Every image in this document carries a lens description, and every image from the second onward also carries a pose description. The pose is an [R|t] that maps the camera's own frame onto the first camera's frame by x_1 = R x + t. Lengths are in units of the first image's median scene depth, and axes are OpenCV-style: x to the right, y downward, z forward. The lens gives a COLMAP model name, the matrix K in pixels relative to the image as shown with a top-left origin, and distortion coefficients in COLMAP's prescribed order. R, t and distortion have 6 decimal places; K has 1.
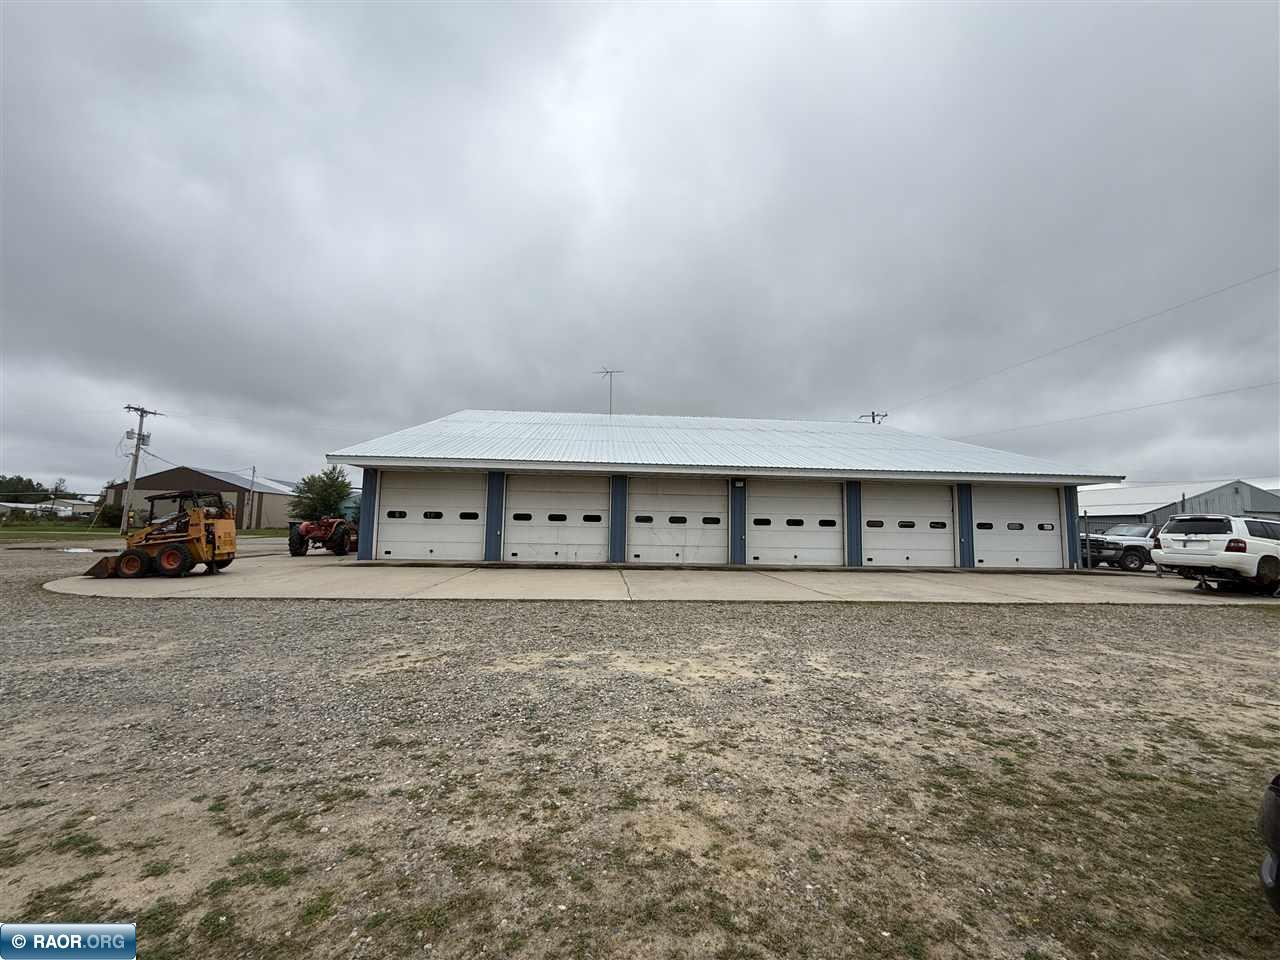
lens RADIAL K [[515.9, 0, 637.8], [0, 515.9, 476.3], [0, 0, 1]] dist [-0.000707, -0.000141]
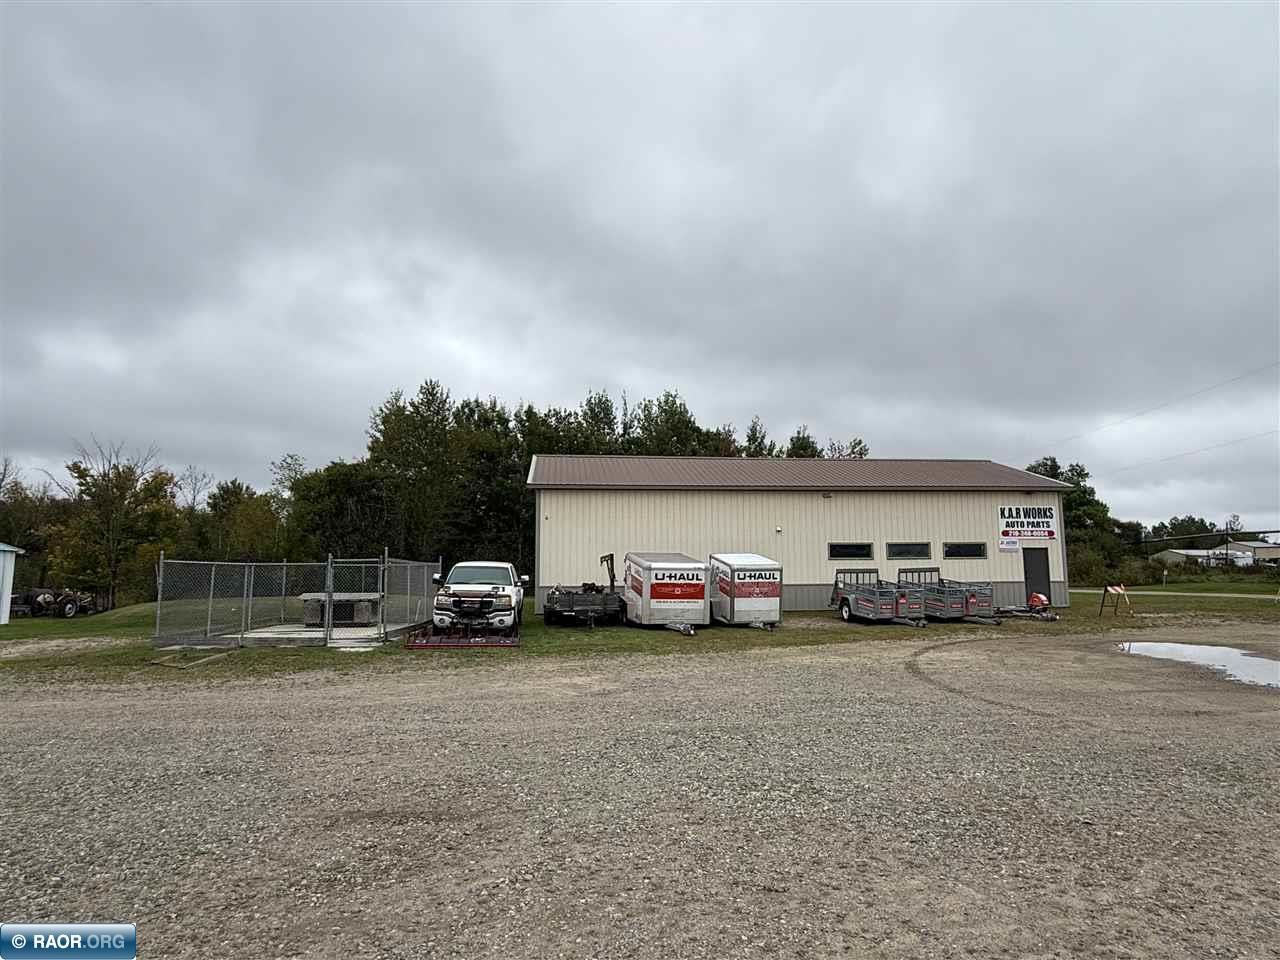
lens RADIAL K [[736.6, 0, 639.1], [0, 736.6, 477.5], [0, 0, 1]] dist [0.005907, 0.001287]
pose [[0.045381, -0.137245, -0.989497, -0.123693], [0.103862, 0.985798, -0.131969, 0.006084], [0.993556, -0.096782, 0.058991, 0.120849]]
